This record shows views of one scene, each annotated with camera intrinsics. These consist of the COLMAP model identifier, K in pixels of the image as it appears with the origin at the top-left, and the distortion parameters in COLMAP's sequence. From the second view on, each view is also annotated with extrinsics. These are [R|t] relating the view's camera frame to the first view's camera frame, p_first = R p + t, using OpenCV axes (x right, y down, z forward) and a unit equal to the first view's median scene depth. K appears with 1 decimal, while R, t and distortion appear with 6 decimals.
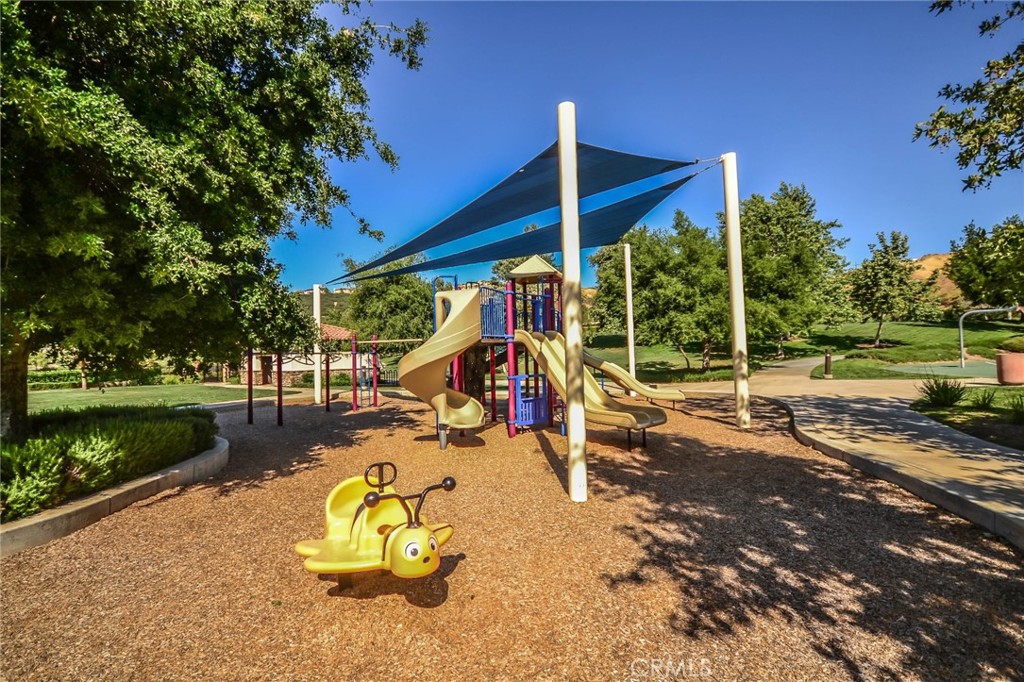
lens RADIAL K [[455.1, 0, 512.0], [0, 455.1, 341.0], [0, 0, 1]] dist [0.015922, -0.019382]
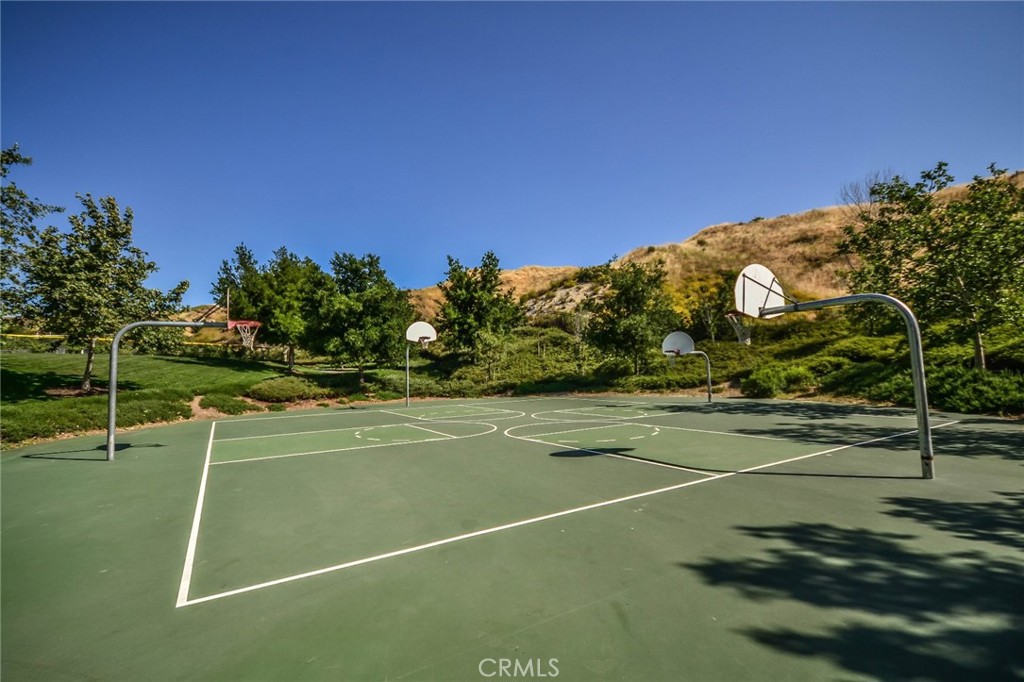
lens RADIAL K [[455.1, 0, 512.0], [0, 455.1, 341.0], [0, 0, 1]] dist [0.015922, -0.019382]
pose [[0.283599, 0.092177, 0.954502, 0.439169], [-0.013567, 0.995655, -0.092120, -0.008069], [-0.958847, 0.013175, 0.283618, 0.343411]]
